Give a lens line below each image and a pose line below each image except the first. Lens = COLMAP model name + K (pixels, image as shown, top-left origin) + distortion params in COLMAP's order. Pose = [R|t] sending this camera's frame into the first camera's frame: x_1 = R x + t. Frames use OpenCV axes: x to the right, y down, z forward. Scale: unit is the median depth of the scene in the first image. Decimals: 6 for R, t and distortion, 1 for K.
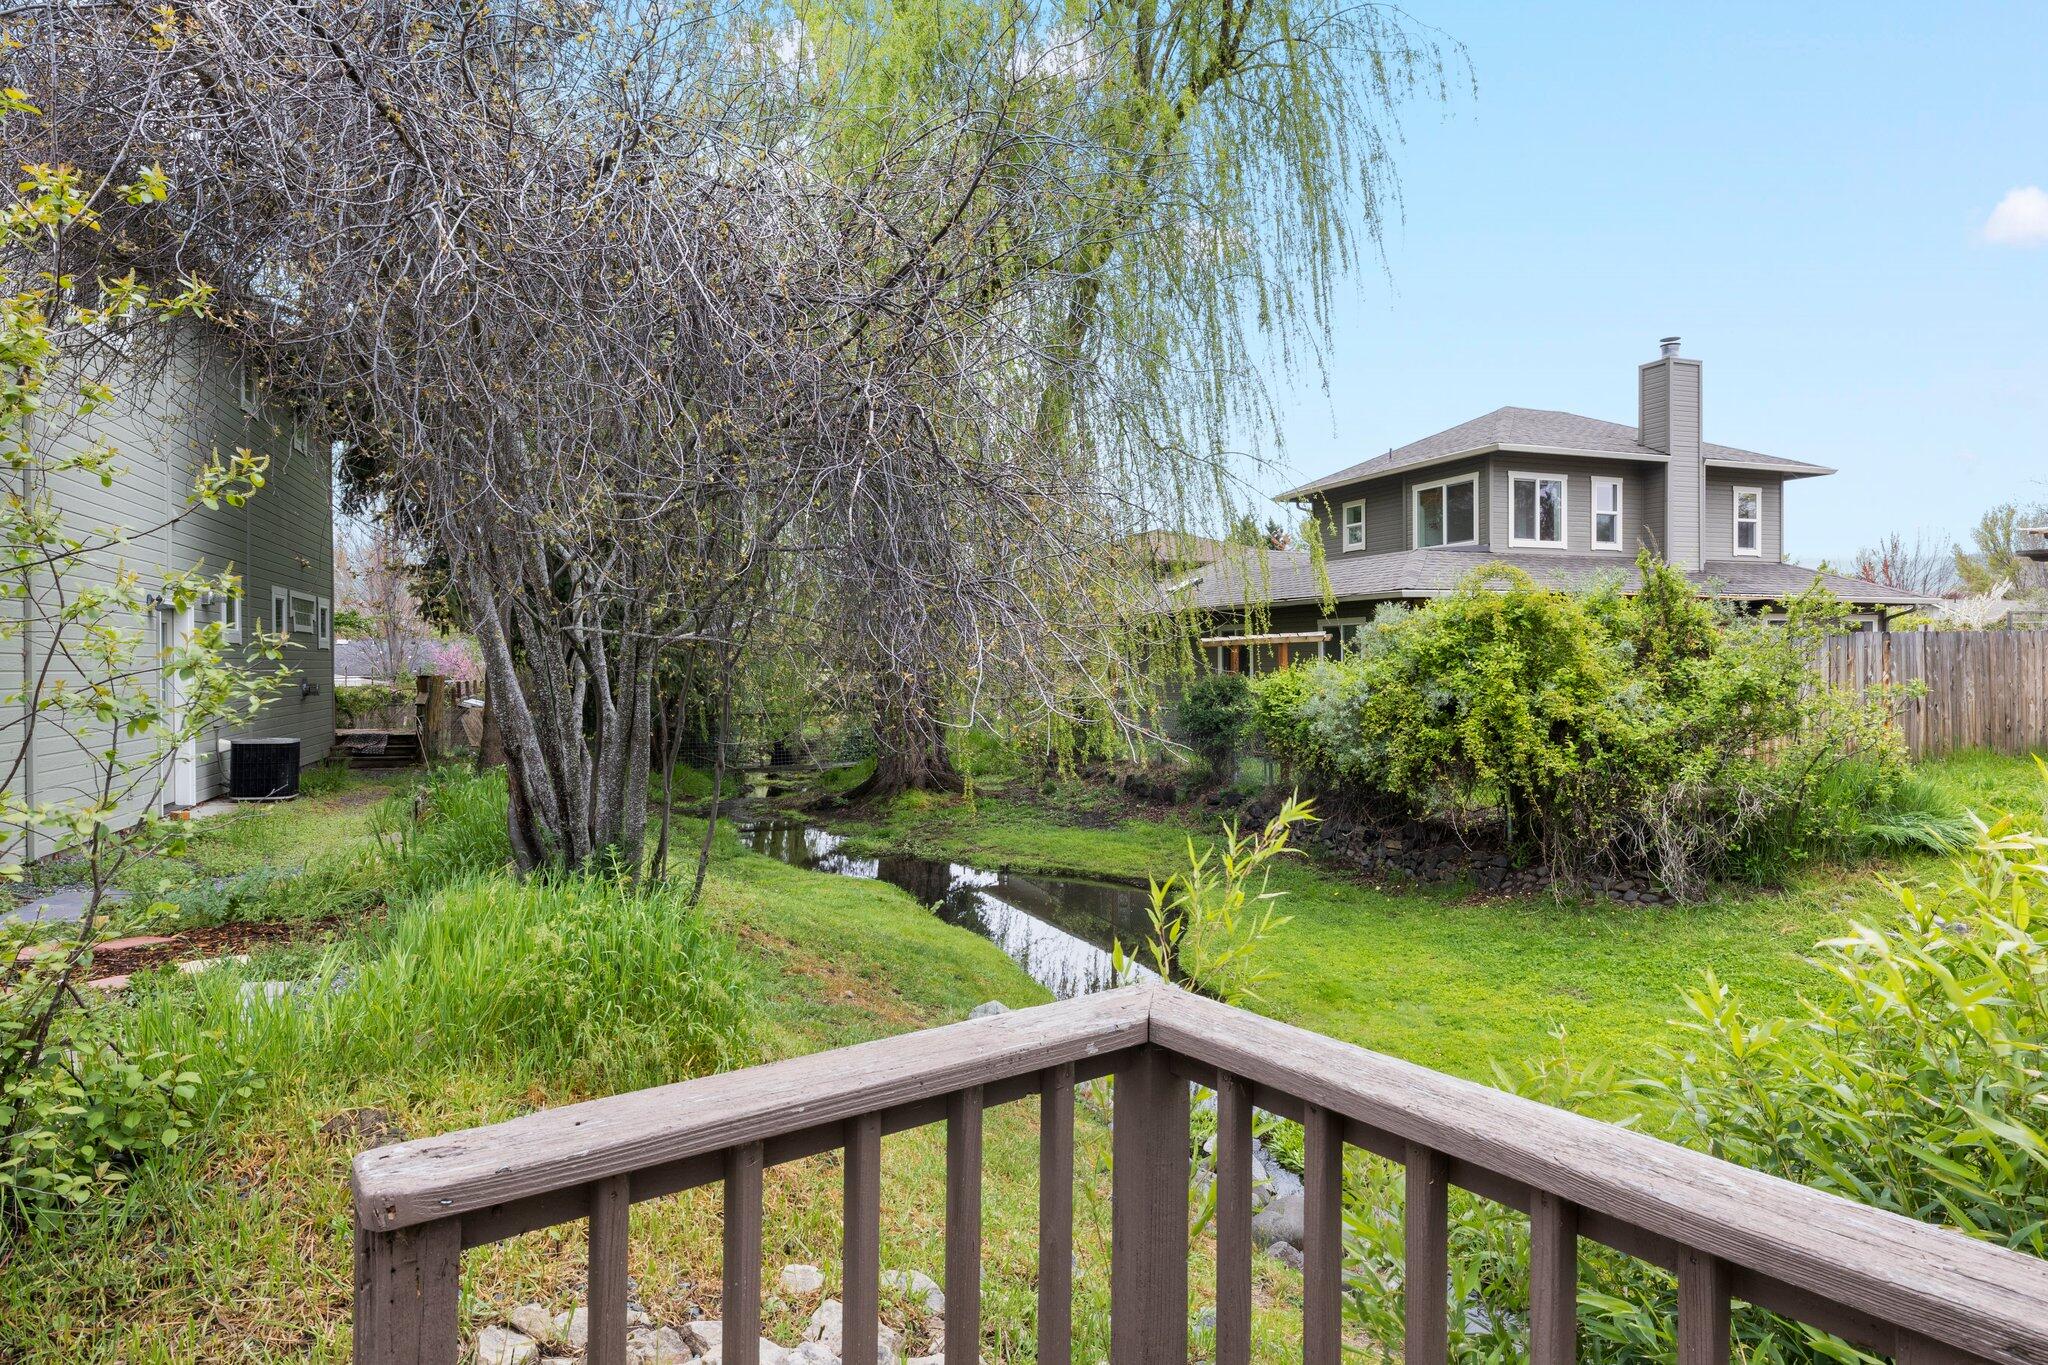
lens RADIAL K [[1170.3, 0, 1024.0], [0, 1170.3, 682.5], [0, 0, 1]] dist [-0.001560, -0.000816]
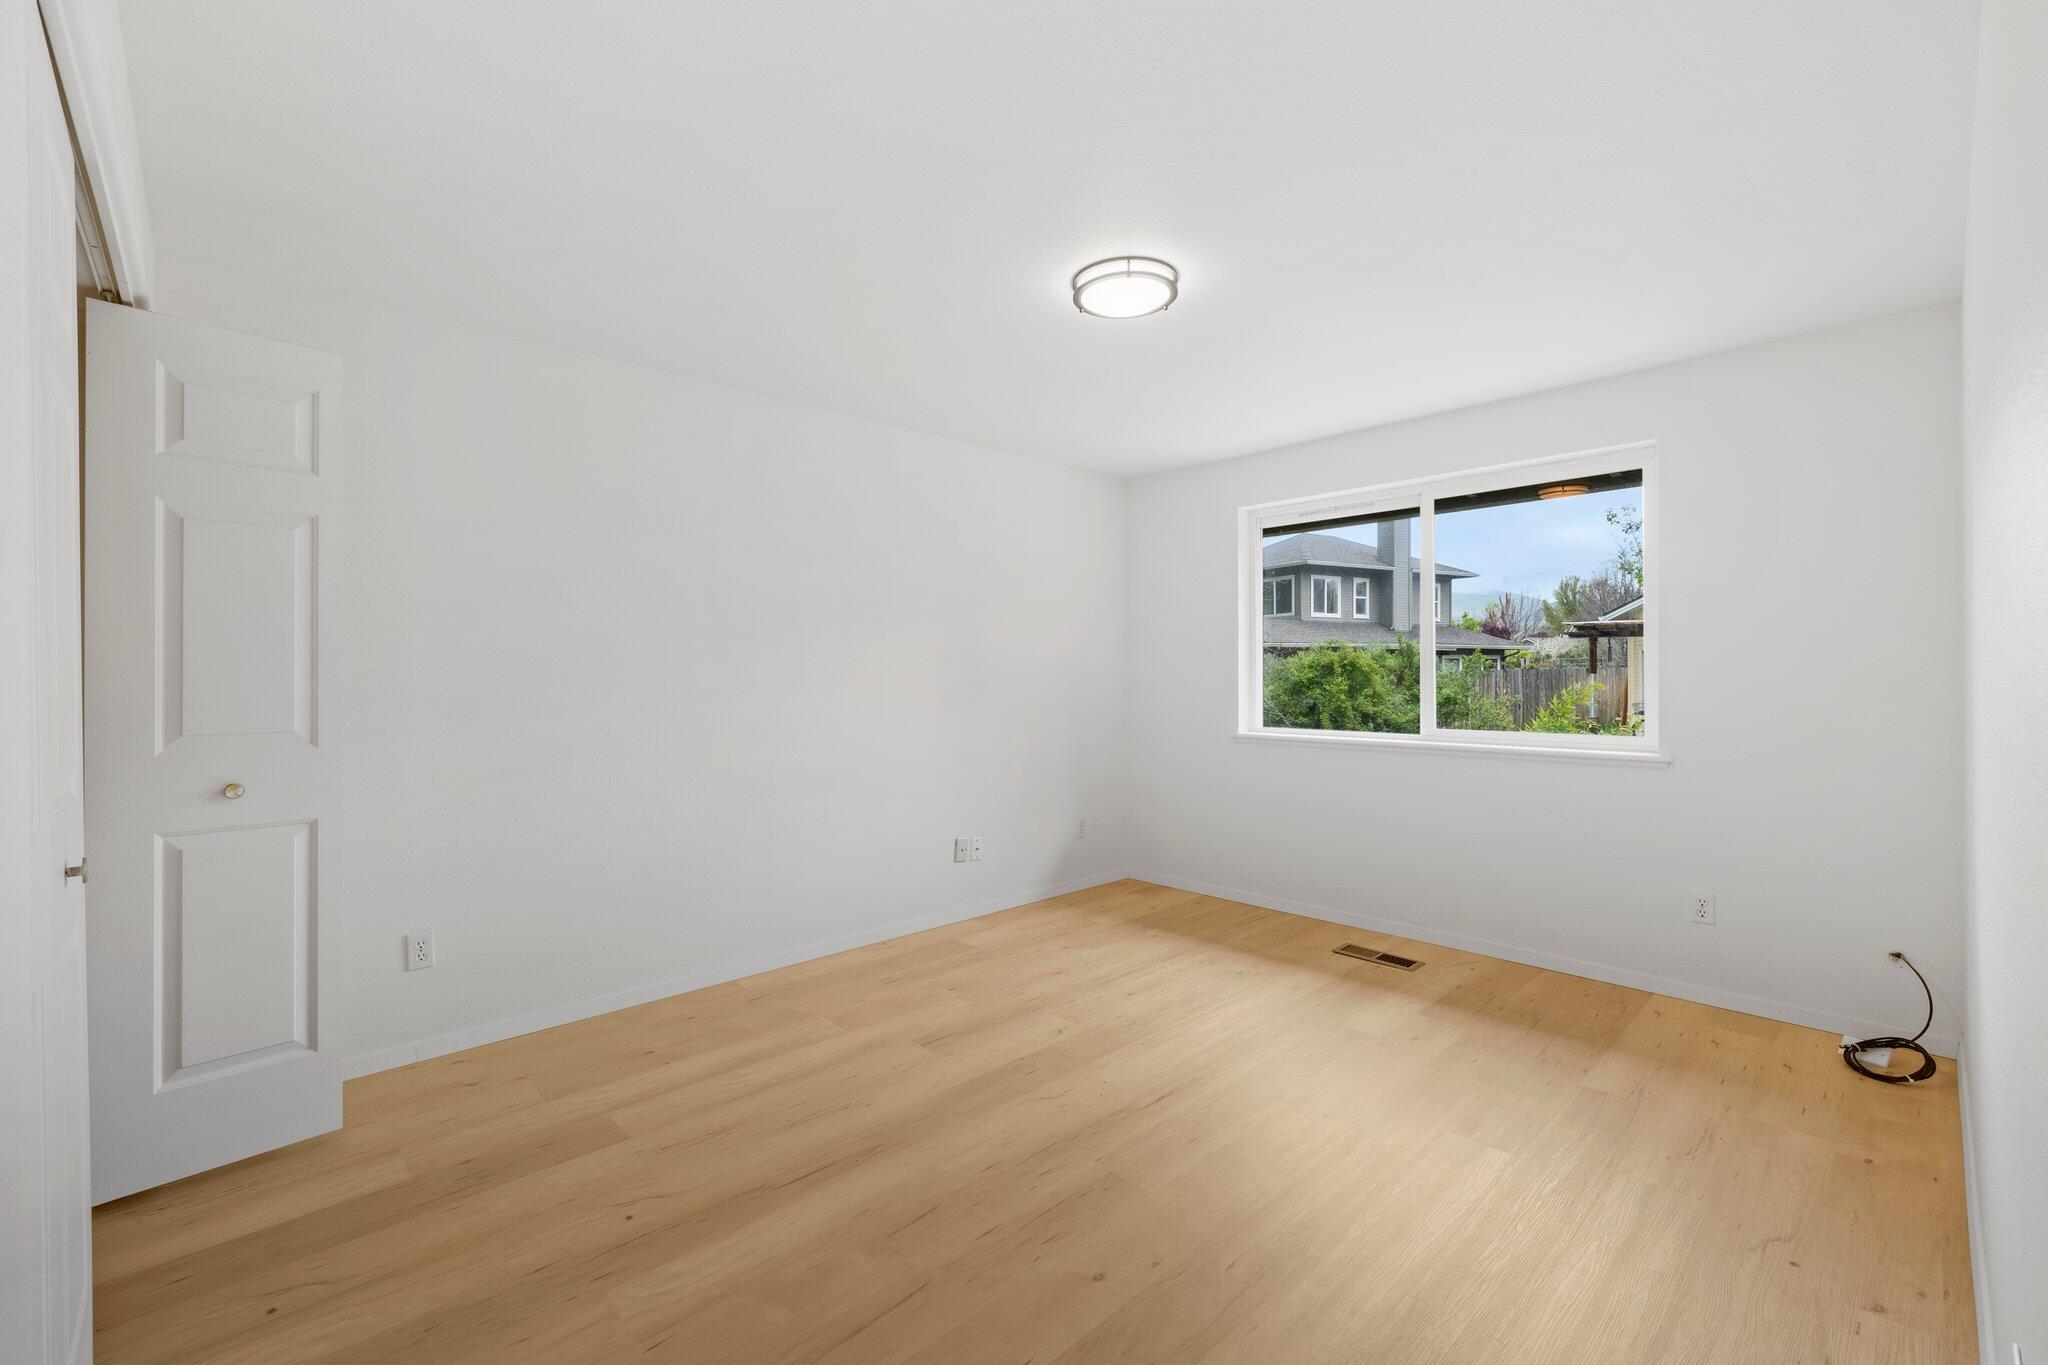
lens RADIAL K [[853.0, 0, 1024.7], [0, 853.0, 675.7], [0, 0, 1]] dist [0.000876, 0.000815]
pose [[0.992218, 0.000842, 0.124512, -0.256767], [0.000671, 0.999926, -0.012111, -0.012907], [-0.124513, 0.012100, 0.992144, -0.341762]]
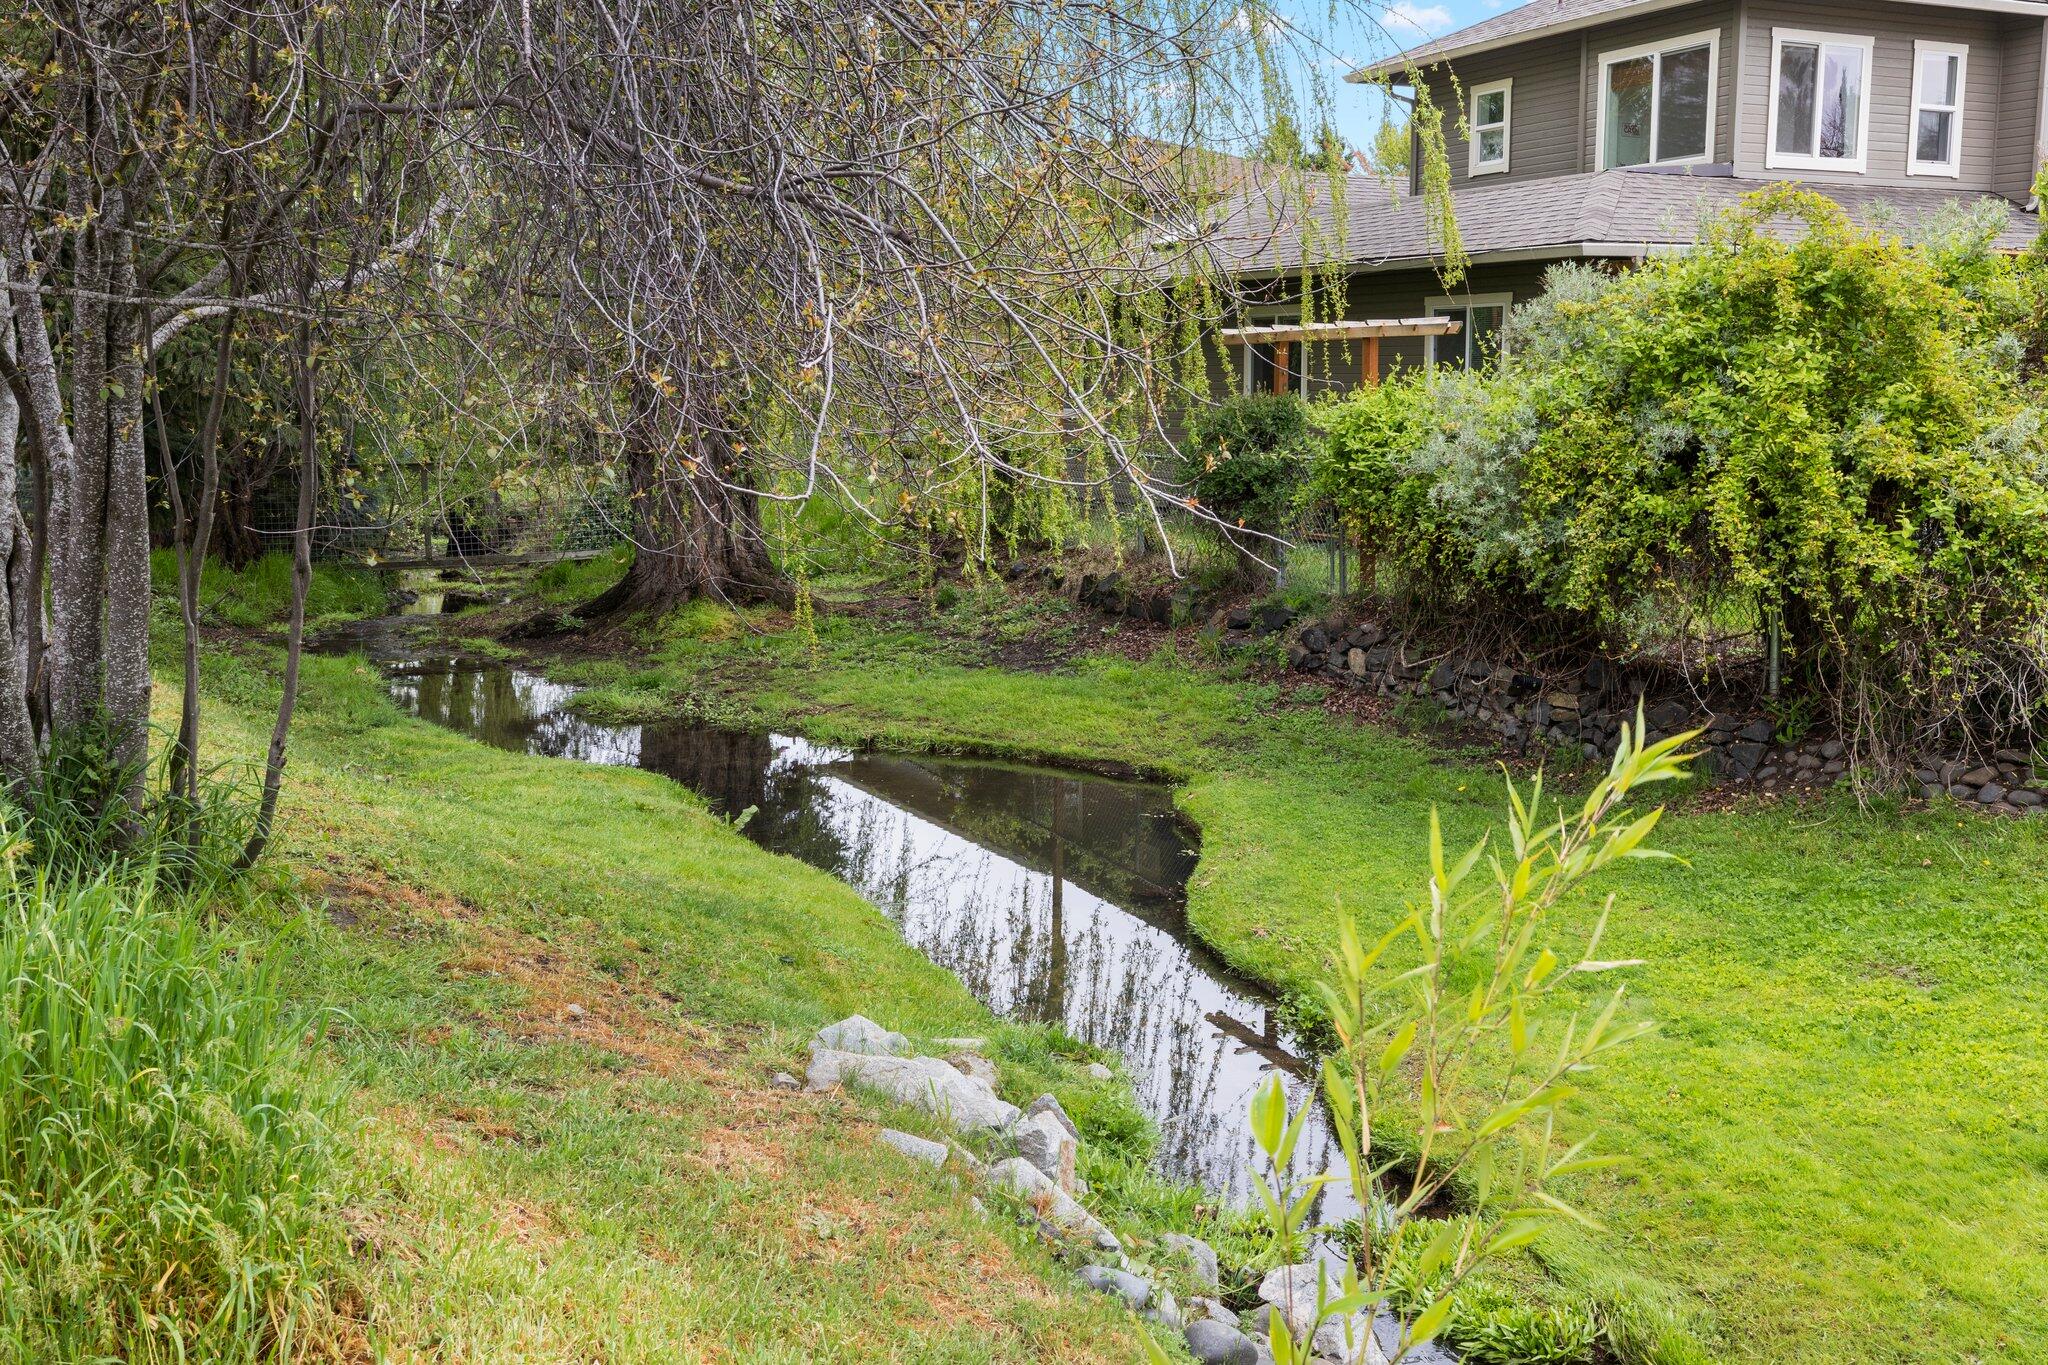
lens RADIAL K [[1995.7, 0, 1029.0], [0, 1995.7, 664.2], [0, 0, 1]] dist [-0.004538, 0.015525]
pose [[0.997739, -0.004802, 0.067041, -0.003867], [-0.003672, 0.992060, 0.125714, 0.001549], [-0.067113, -0.125676, 0.989799, 0.066243]]
